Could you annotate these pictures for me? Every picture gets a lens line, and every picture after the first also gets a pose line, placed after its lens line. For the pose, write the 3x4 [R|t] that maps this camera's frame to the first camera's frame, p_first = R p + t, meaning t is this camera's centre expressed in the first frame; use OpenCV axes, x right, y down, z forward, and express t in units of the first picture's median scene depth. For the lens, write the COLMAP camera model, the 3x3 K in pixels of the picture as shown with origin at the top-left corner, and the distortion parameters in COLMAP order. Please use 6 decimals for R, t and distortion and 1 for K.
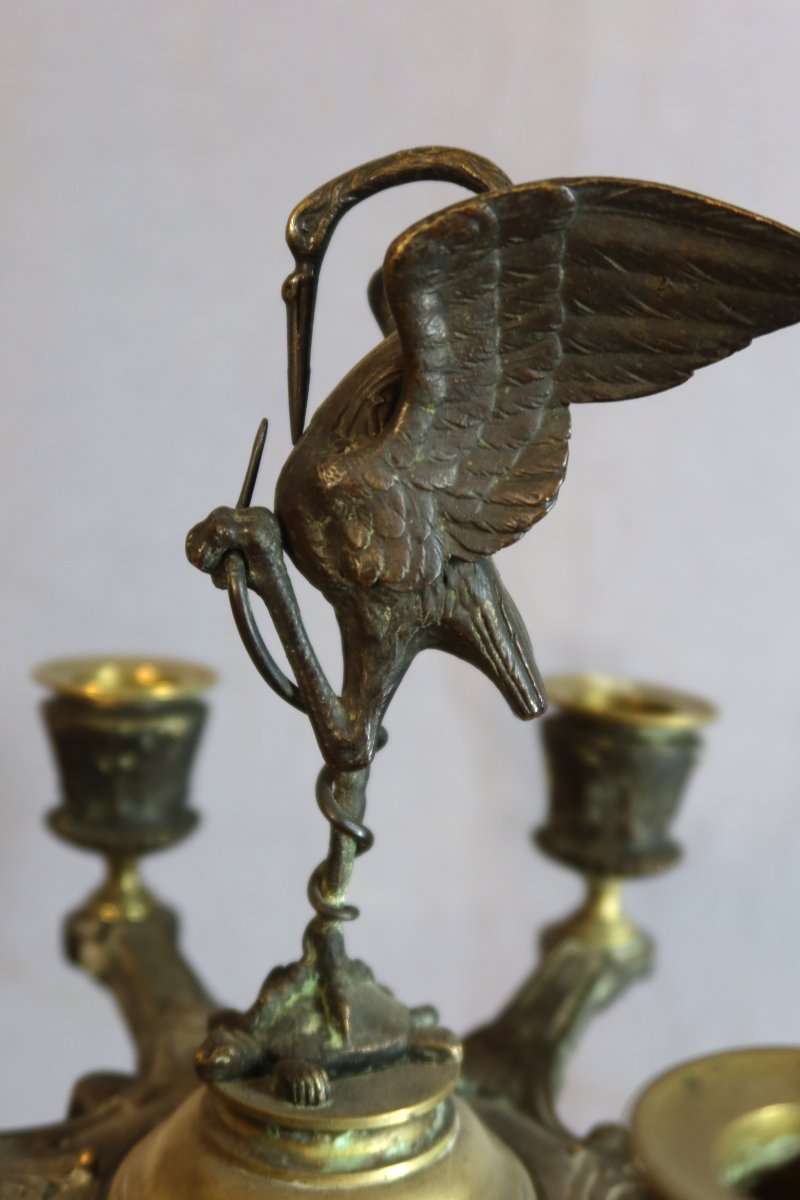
lens RADIAL K [[1335.0, 0, 400.0], [0, 1335.0, 600.0], [0, 0, 1]] dist [-0.044615, -0.009720]
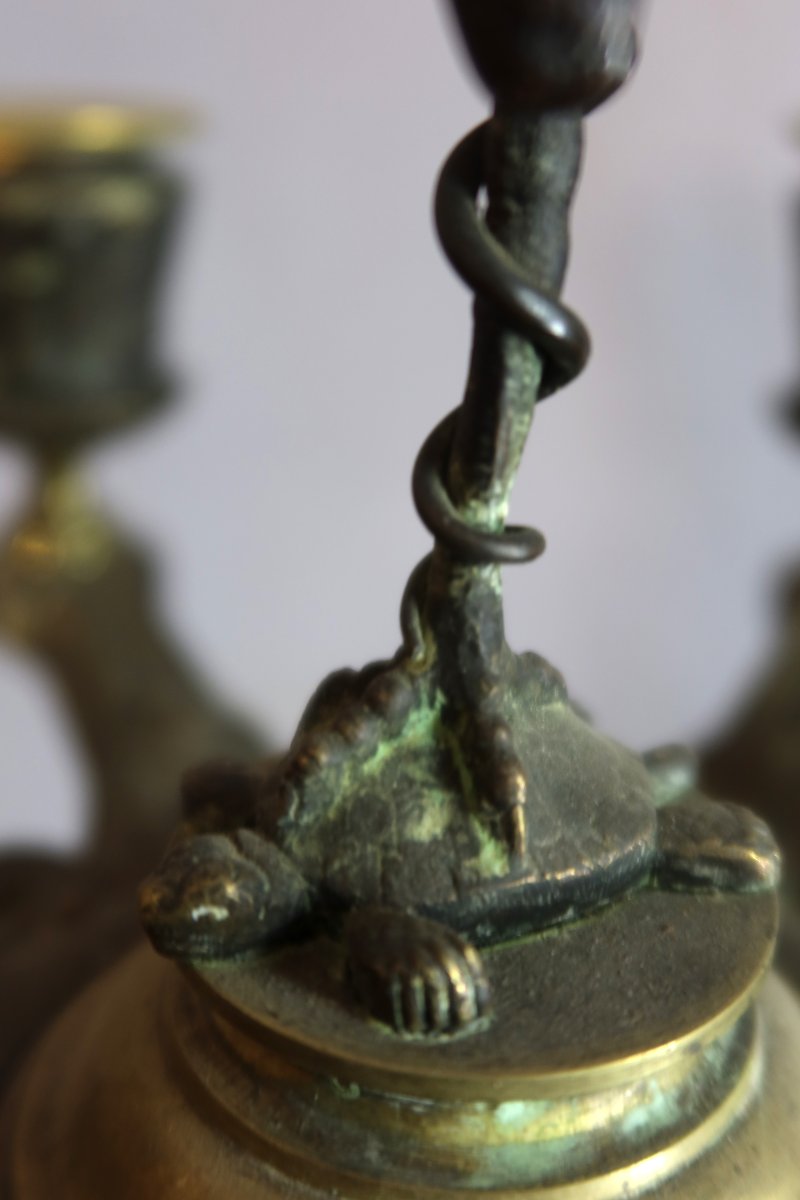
lens RADIAL K [[1335.0, 0, 400.0], [0, 1335.0, 600.0], [0, 0, 1]] dist [-0.044615, -0.009720]
pose [[0.999503, -0.009032, -0.030216, -0.062697], [0.016818, 0.963159, 0.268406, 0.148180], [0.026679, -0.268781, 0.962832, 0.630172]]
